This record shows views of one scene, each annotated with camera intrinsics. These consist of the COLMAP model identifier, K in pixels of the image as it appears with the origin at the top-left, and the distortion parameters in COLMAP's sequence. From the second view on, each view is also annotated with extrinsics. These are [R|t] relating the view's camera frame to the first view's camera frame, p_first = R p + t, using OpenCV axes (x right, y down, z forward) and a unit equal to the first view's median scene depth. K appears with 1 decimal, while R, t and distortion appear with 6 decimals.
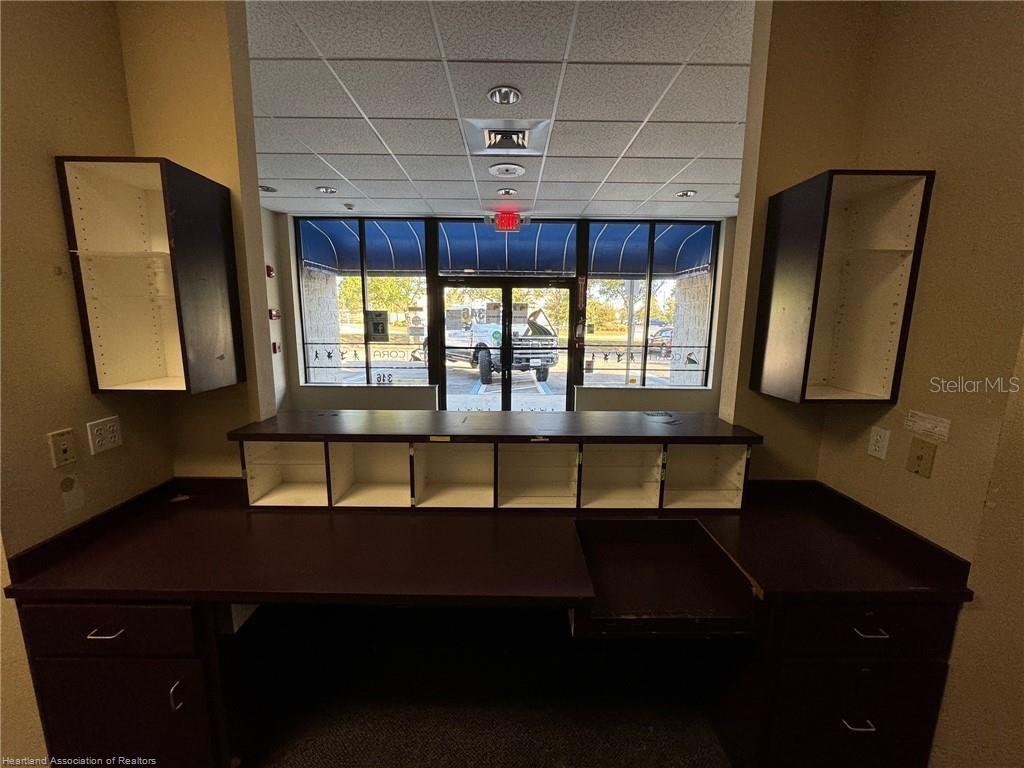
lens RADIAL K [[405.6, 0, 511.7], [0, 405.6, 381.9], [0, 0, 1]] dist [-0.006556, 0.001050]
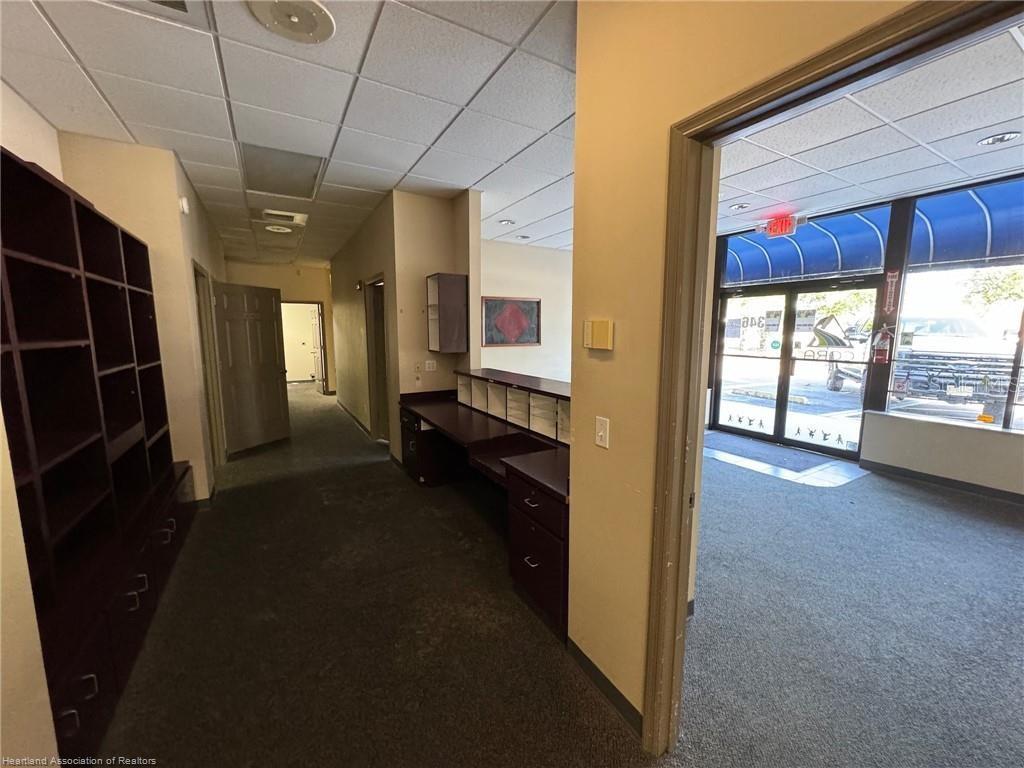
lens RADIAL K [[405.6, 0, 510.2], [0, 405.6, 384.0], [0, 0, 1]] dist [-0.006556, 0.001050]
pose [[0.501260, 0.108836, -0.858425, 0.479895], [-0.128468, 0.990424, 0.050556, 0.008114], [0.855707, 0.084938, 0.510442, -0.005373]]
